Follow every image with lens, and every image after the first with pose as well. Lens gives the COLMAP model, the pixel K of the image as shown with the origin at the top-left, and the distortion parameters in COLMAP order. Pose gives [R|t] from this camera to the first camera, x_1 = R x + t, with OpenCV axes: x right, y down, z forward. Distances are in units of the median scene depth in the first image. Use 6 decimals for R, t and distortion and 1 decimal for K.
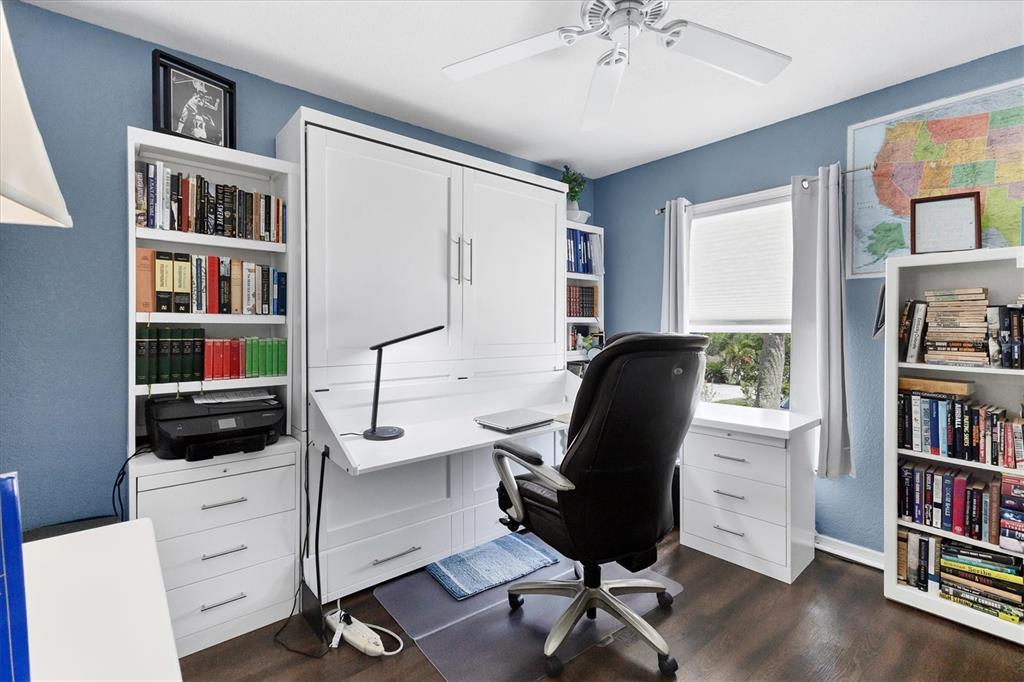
lens RADIAL K [[455.8, 0, 513.6], [0, 455.8, 334.5], [0, 0, 1]] dist [0.003765, -0.000131]
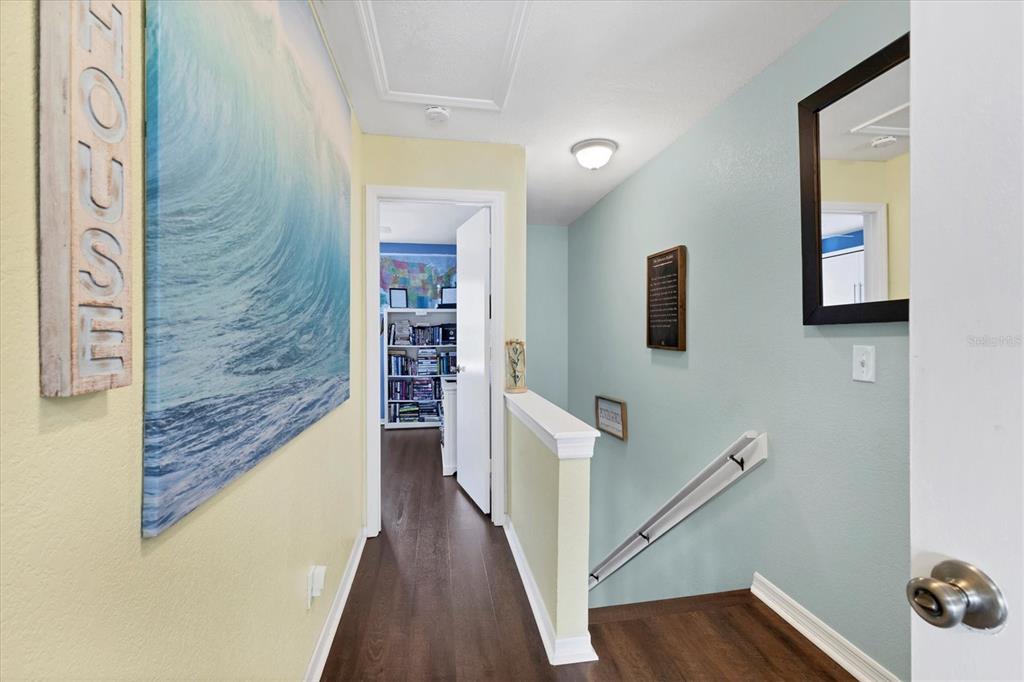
lens RADIAL K [[455.8, 0, 512.5], [0, 455.8, 336.6], [0, 0, 1]] dist [0.003765, -0.000131]
pose [[0.512382, -0.006117, 0.858736, -1.239605], [0.017952, 0.999832, -0.003590, 0.032353], [-0.858570, 0.017255, 0.512406, -1.163786]]
